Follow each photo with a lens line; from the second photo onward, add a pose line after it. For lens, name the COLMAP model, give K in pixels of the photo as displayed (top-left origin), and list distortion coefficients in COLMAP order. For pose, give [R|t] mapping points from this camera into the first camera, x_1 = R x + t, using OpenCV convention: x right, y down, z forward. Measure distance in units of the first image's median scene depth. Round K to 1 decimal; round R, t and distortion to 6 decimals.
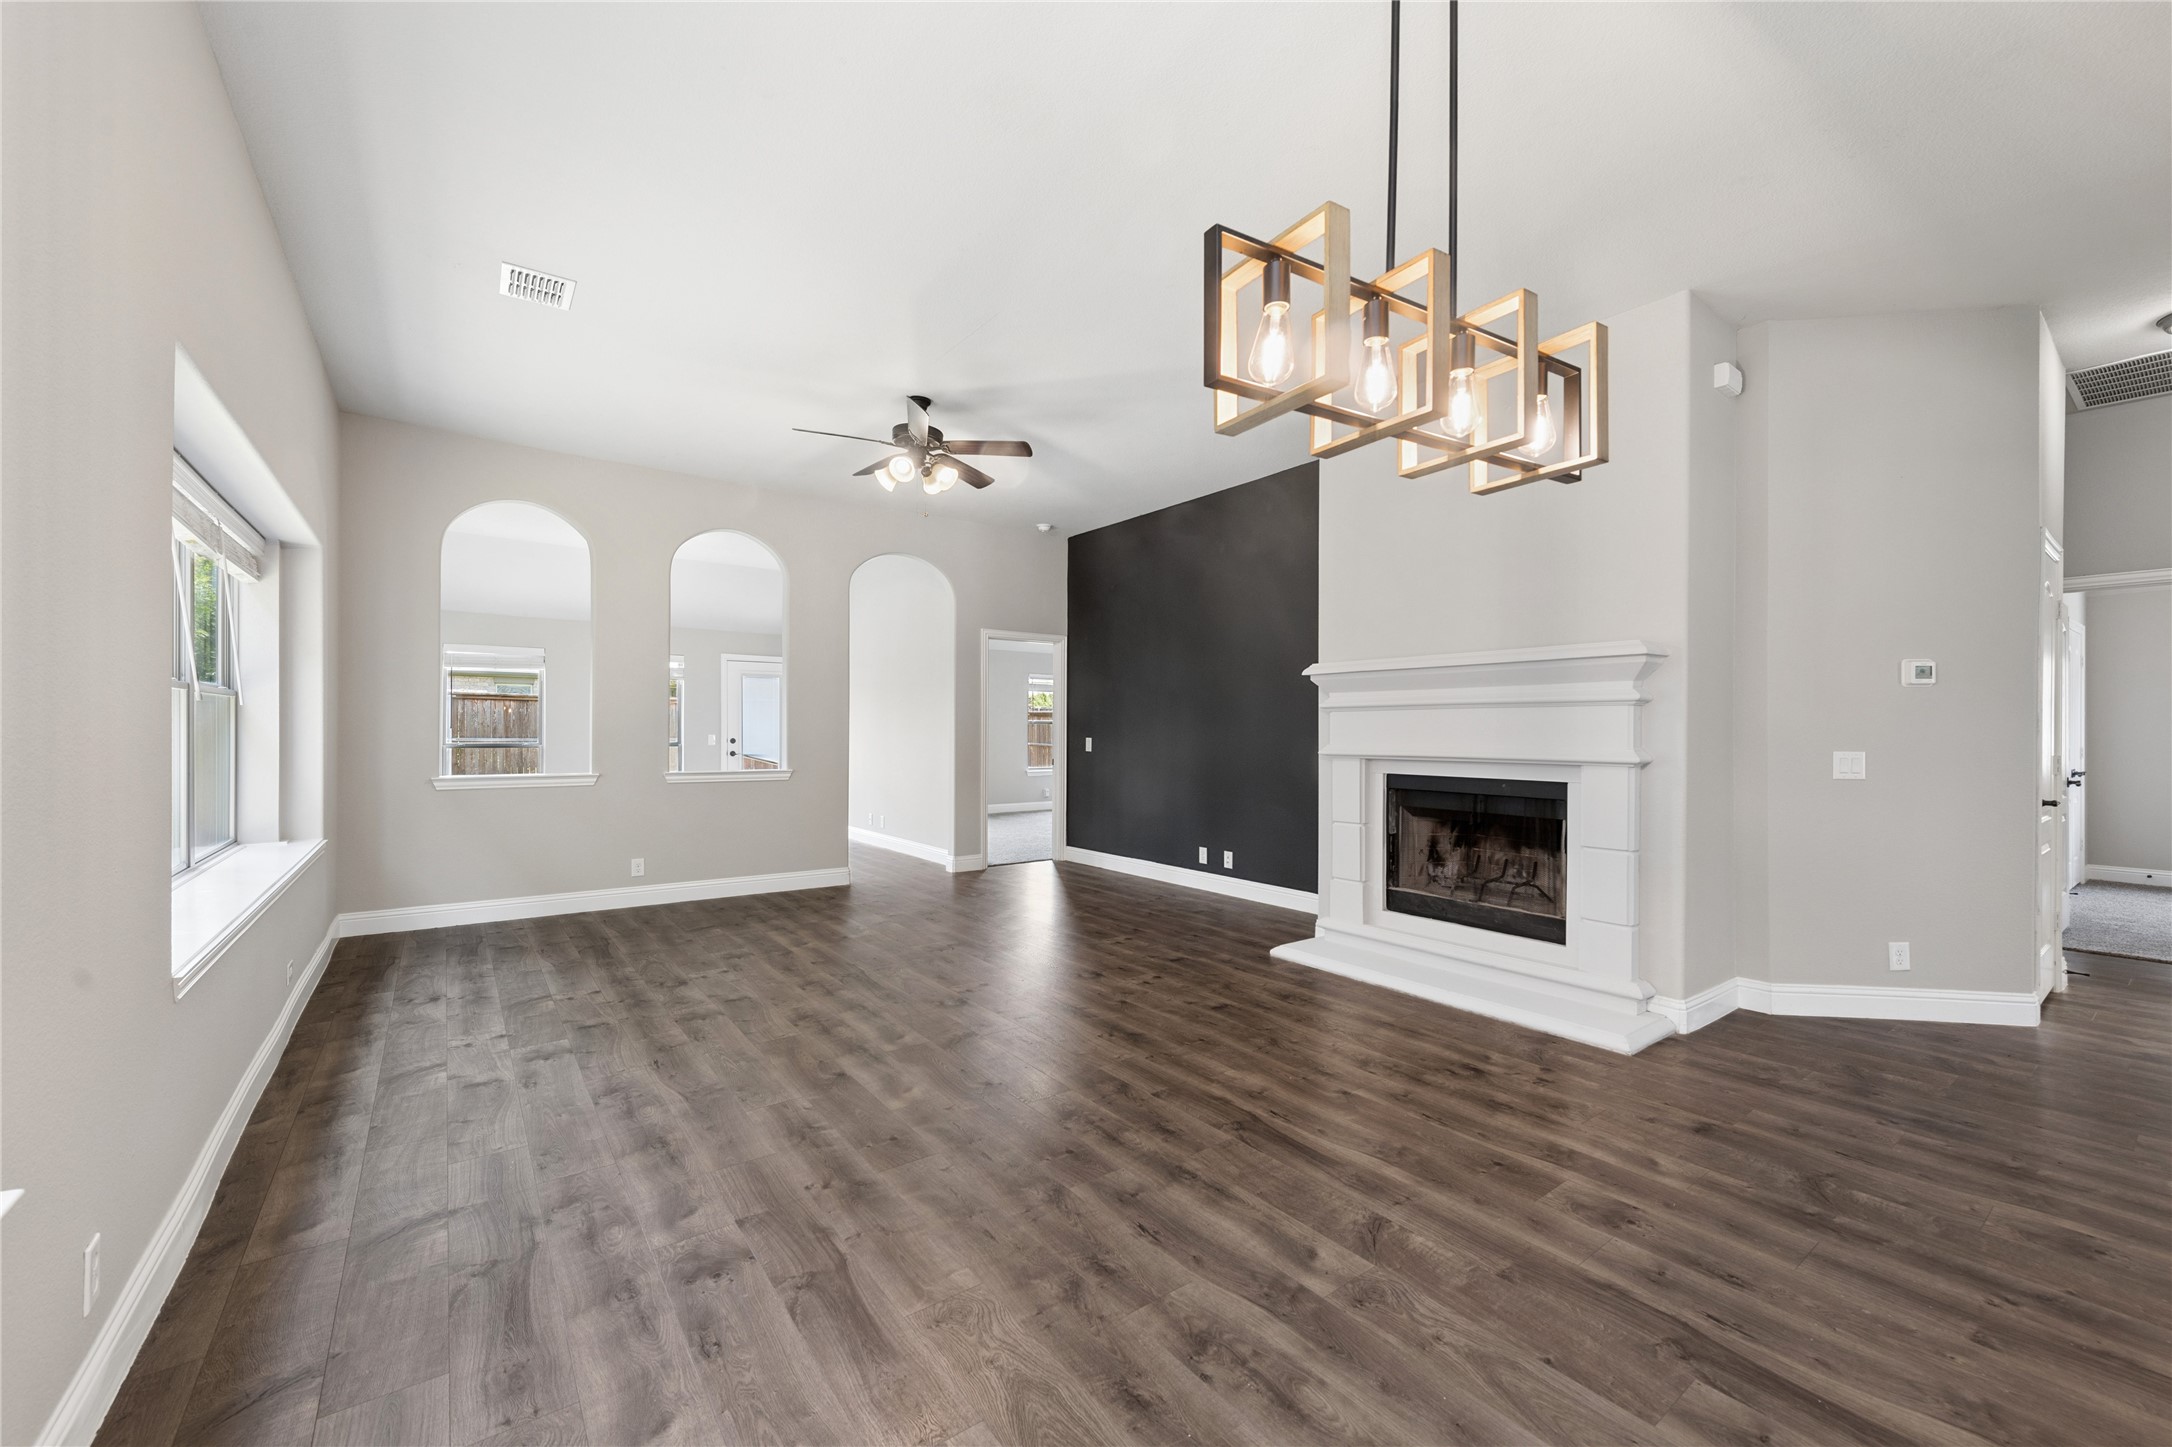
lens RADIAL K [[861.2, 0, 1088.9], [0, 861.2, 718.8], [0, 0, 1]] dist [0.013779, -0.003142]
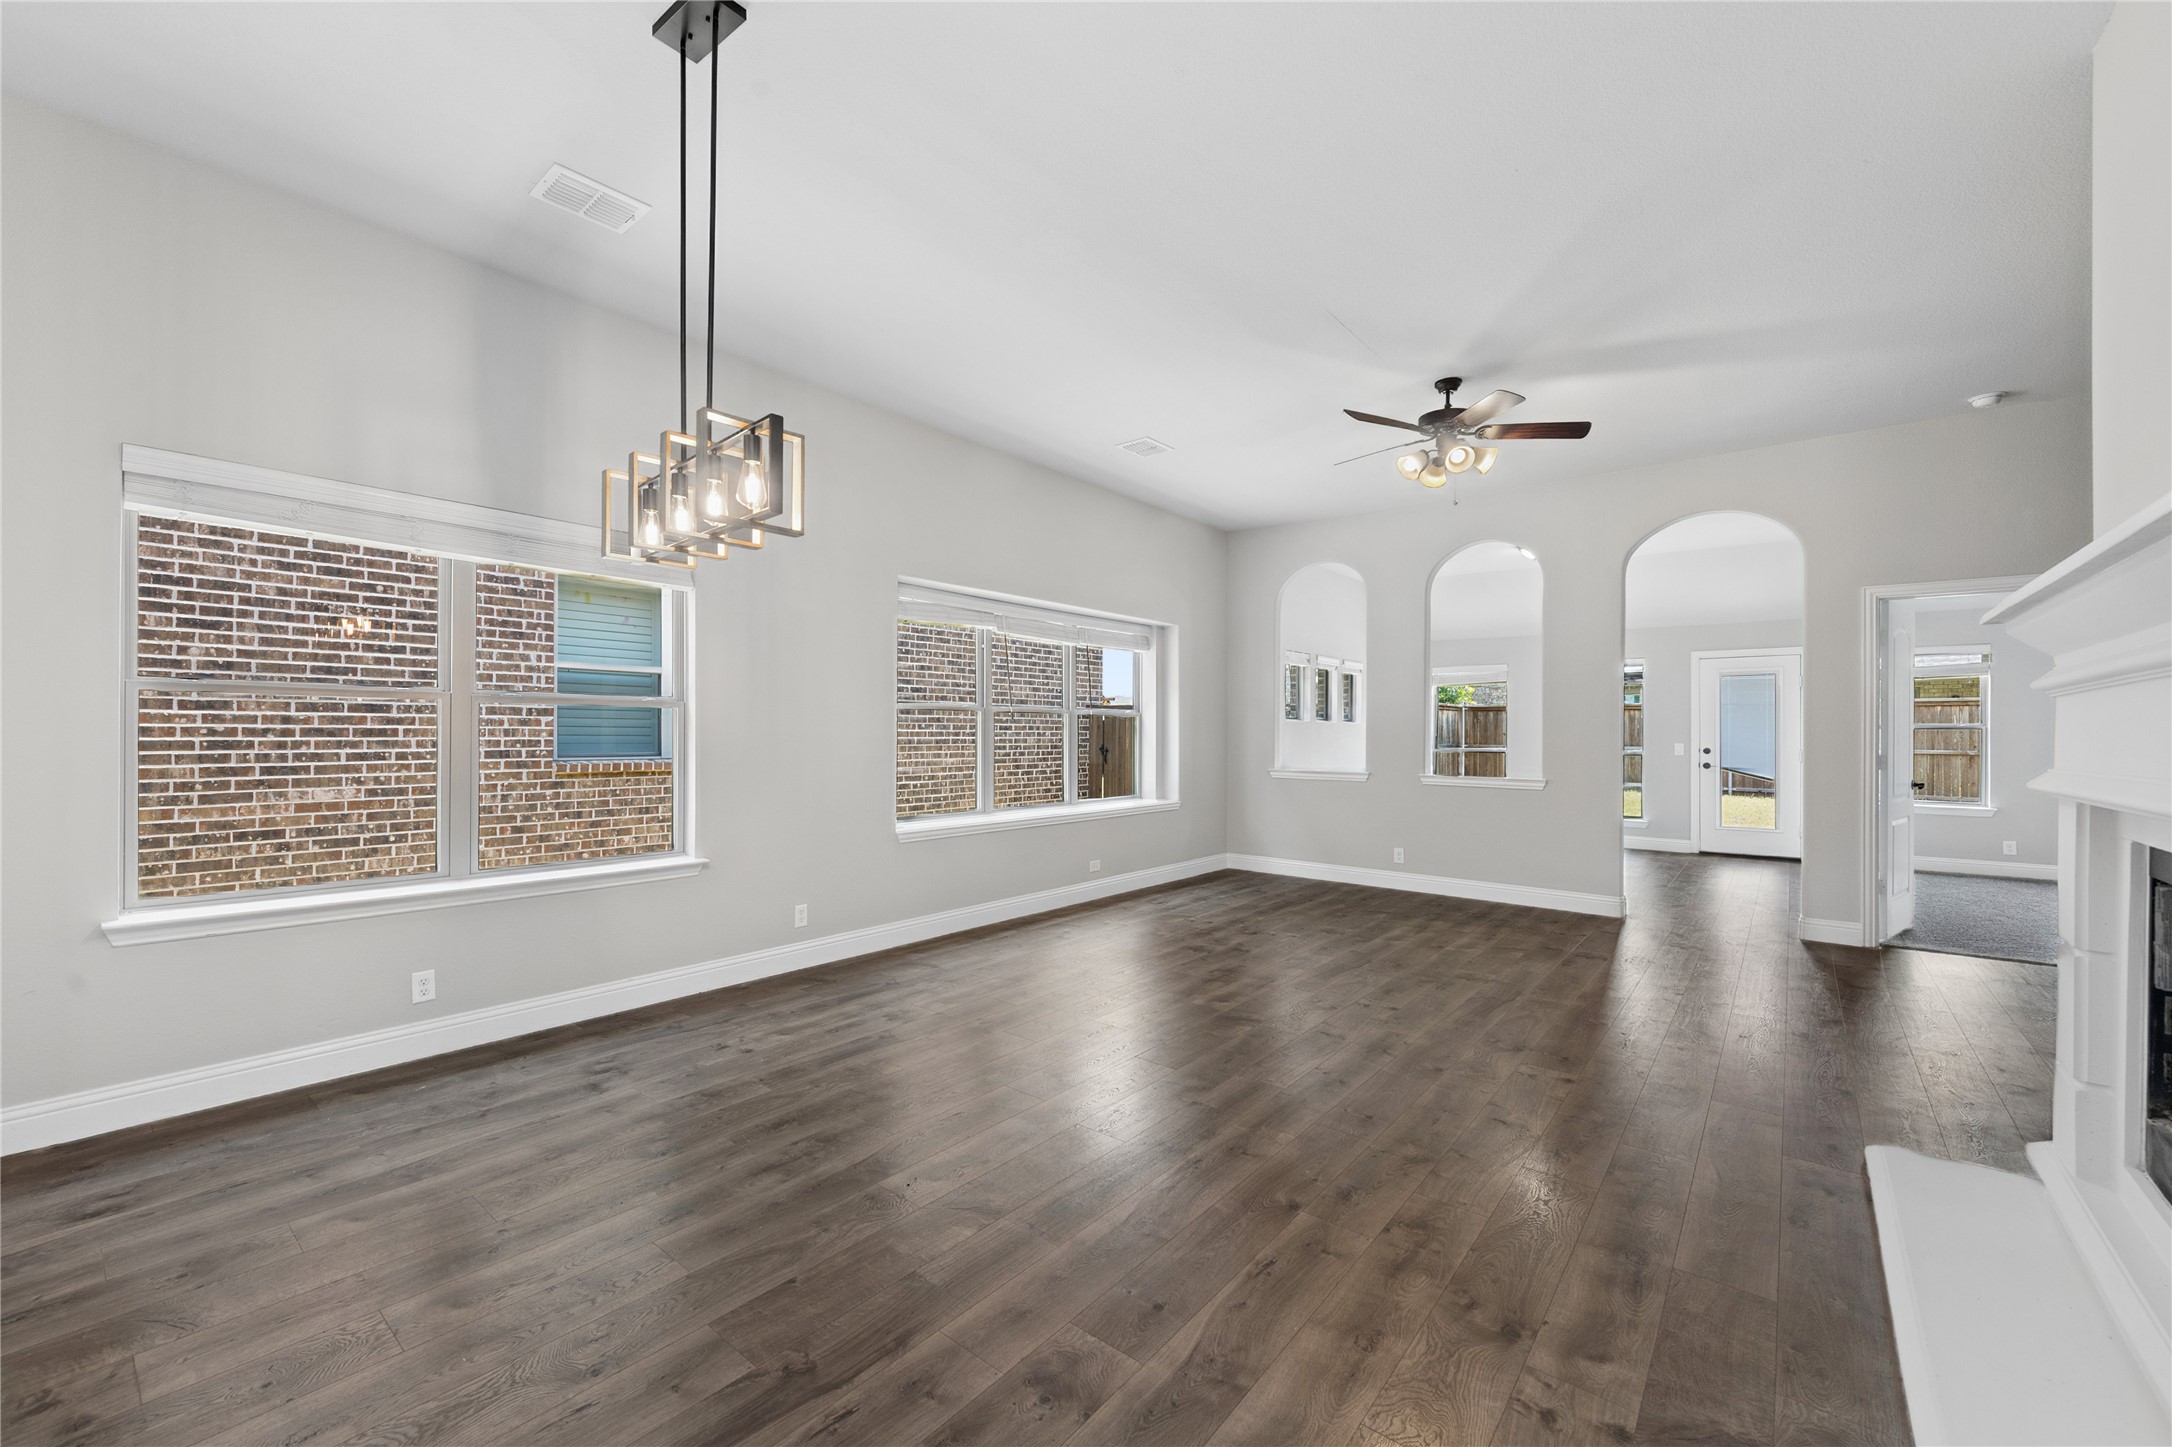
lens RADIAL K [[861.2, 0, 1083.1], [0, 861.2, 732.1], [0, 0, 1]] dist [0.013779, -0.003142]
pose [[0.238181, -0.003760, -0.971214, 0.998778], [0.007990, 0.999966, -0.001912, 0.011717], [0.971188, -0.007304, 0.238203, 0.638209]]
